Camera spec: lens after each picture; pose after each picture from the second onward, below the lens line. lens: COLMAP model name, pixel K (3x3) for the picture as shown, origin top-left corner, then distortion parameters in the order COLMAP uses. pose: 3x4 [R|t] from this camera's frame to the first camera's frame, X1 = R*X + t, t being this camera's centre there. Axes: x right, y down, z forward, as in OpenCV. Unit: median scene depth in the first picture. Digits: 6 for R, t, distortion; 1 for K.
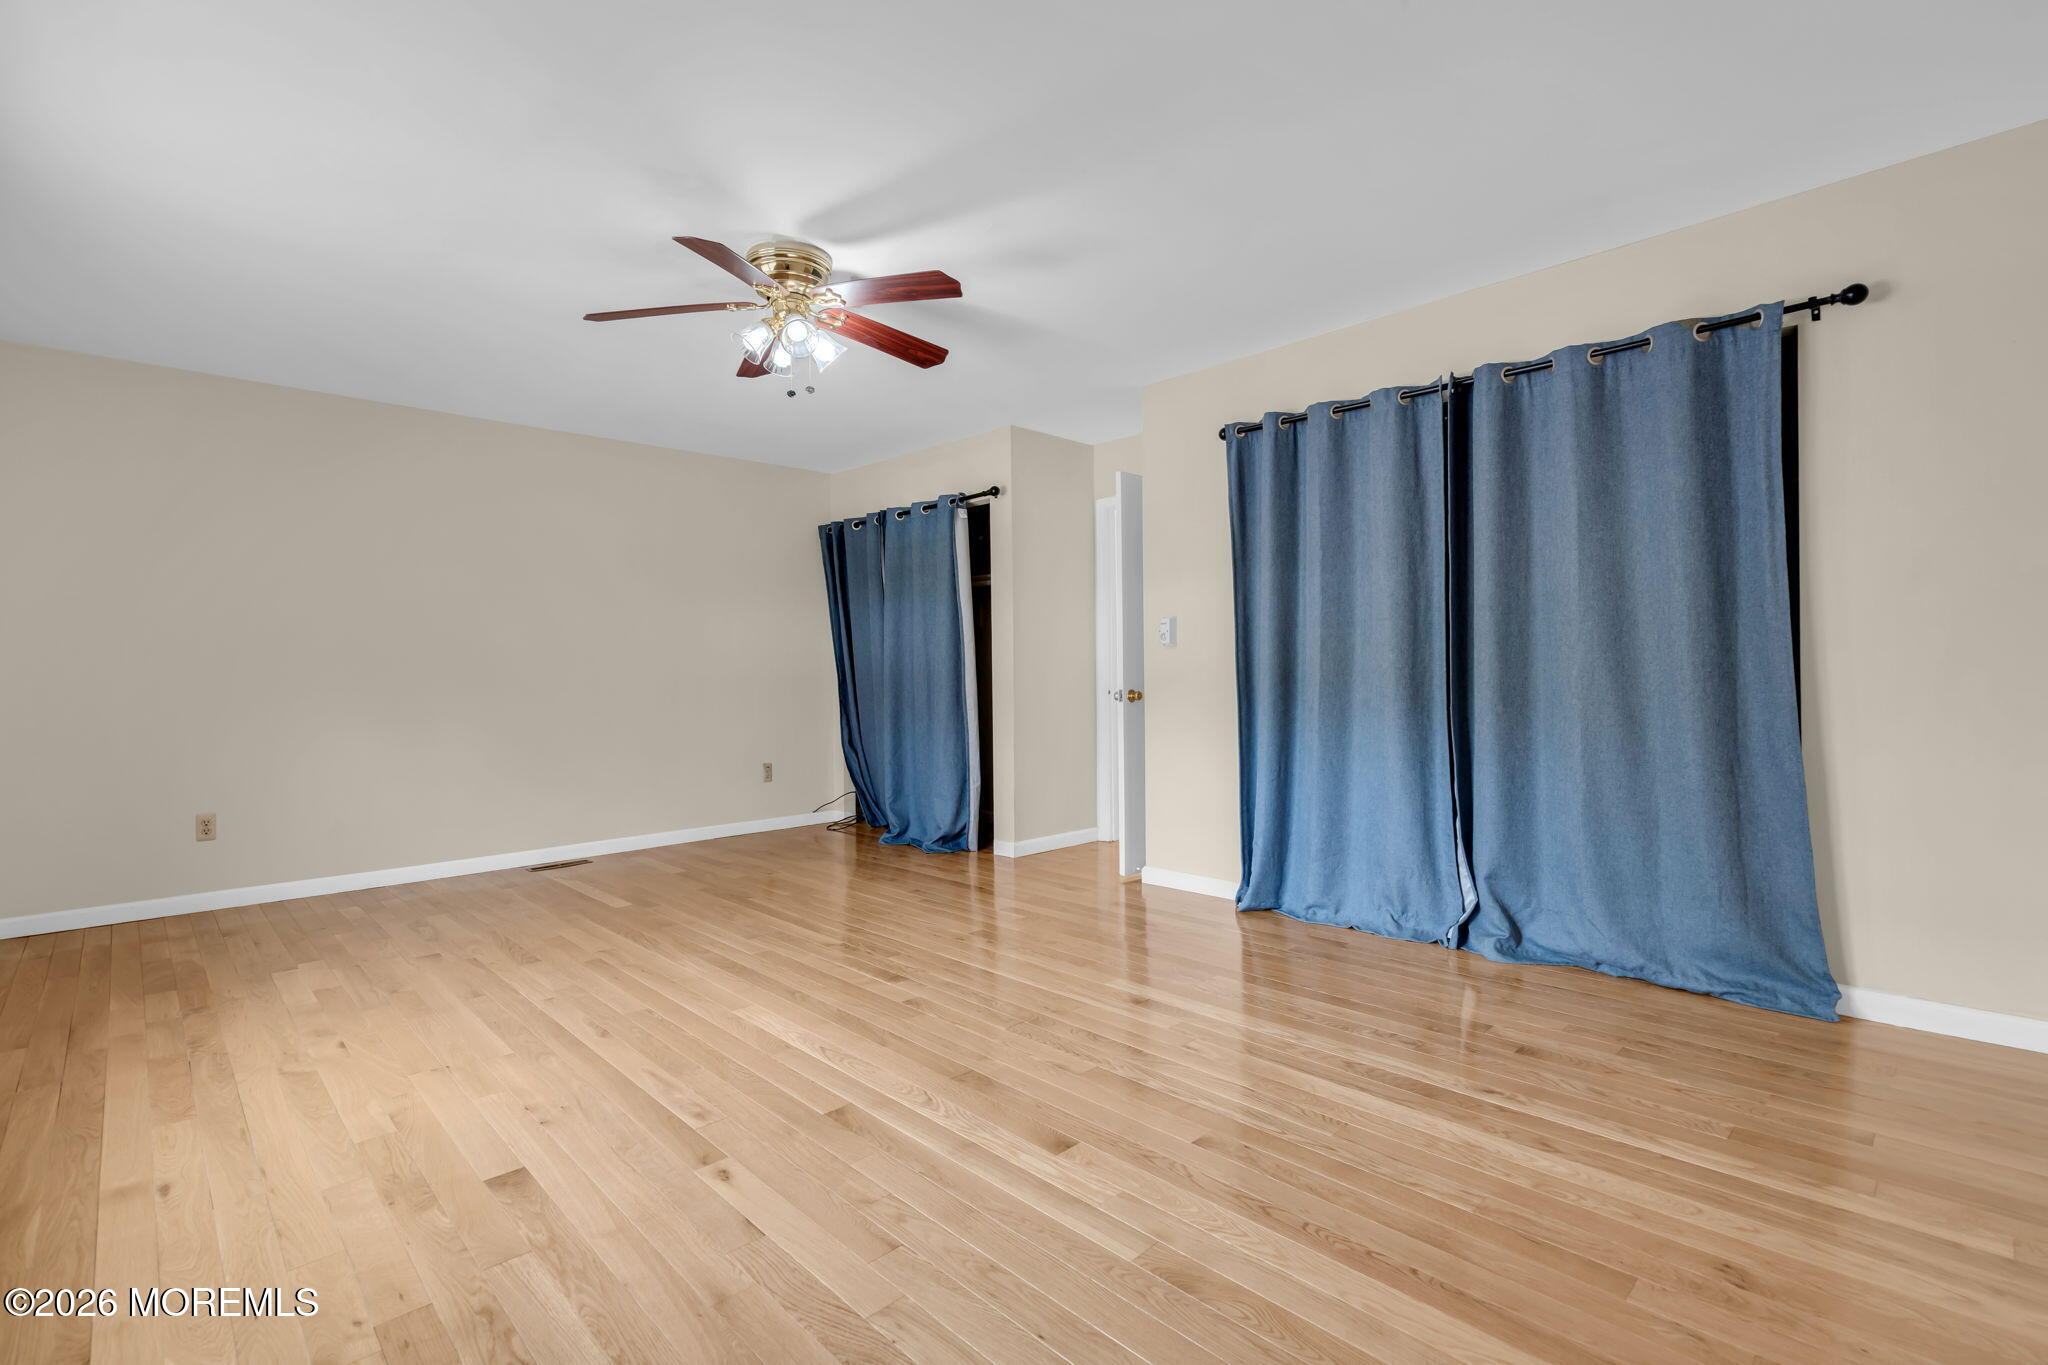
lens RADIAL K [[934.8, 0, 1000.2], [0, 934.8, 668.7], [0, 0, 1]] dist [-0.001706, 0.000349]
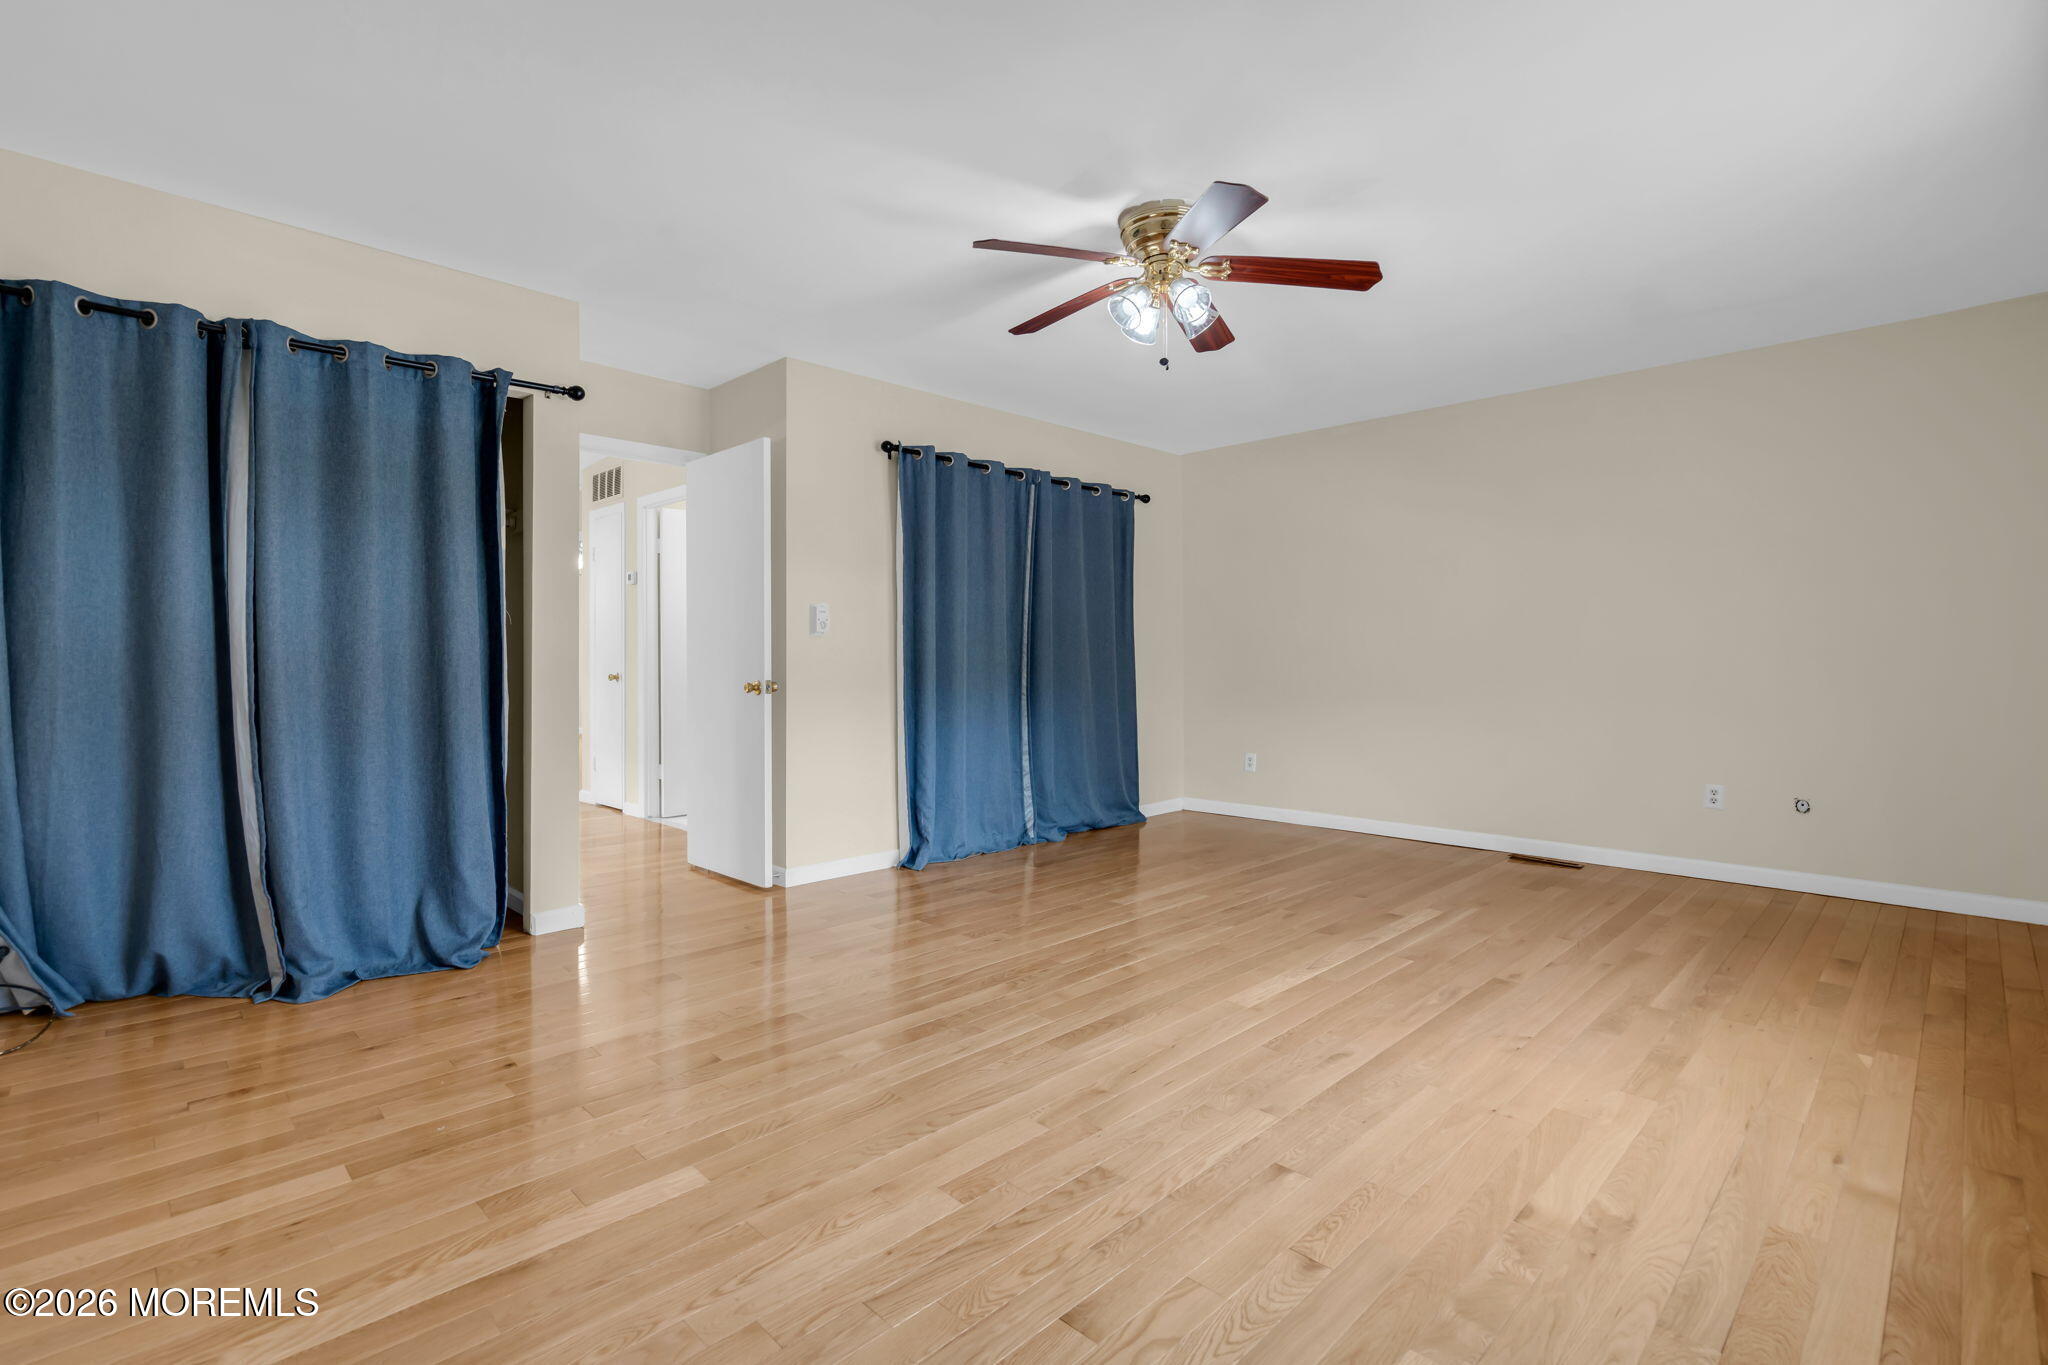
lens RADIAL K [[934.8, 0, 1000.2], [0, 934.8, 668.7], [0, 0, 1]] dist [-0.001706, 0.000349]
pose [[-0.012837, 0.000949, 0.999917, -1.110318], [-0.005175, 0.999986, -0.001015, 0.015277], [-0.999904, -0.005188, -0.012832, 1.125394]]
